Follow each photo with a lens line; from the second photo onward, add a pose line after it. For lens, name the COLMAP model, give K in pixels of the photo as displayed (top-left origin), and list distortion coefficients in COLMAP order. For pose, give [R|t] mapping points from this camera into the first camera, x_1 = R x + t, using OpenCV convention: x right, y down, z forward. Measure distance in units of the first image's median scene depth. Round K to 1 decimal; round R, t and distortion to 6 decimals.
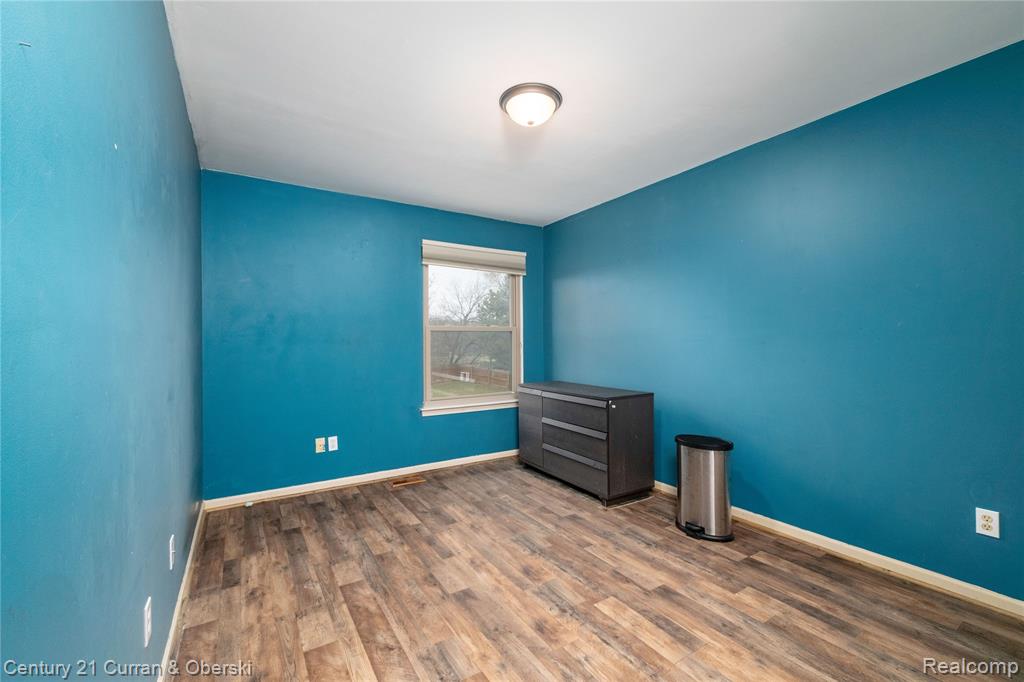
lens RADIAL K [[433.5, 0, 513.1], [0, 433.5, 341.0], [0, 0, 1]] dist [-0.007045, 0.000634]
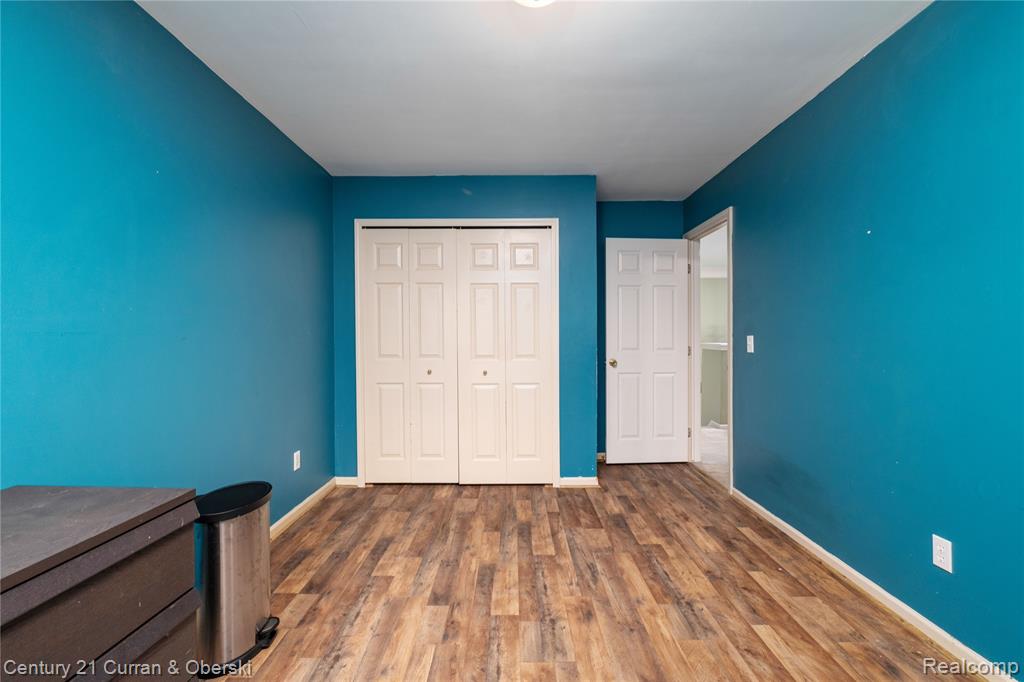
lens RADIAL K [[433.5, 0, 514.4], [0, 433.5, 339.1], [0, 0, 1]] dist [-0.007045, 0.000634]
pose [[-0.843953, 0.007403, 0.536365, -0.329629], [0.007779, 0.999969, -0.001562, 0.015262], [-0.536360, 0.002854, -0.843984, 1.890952]]
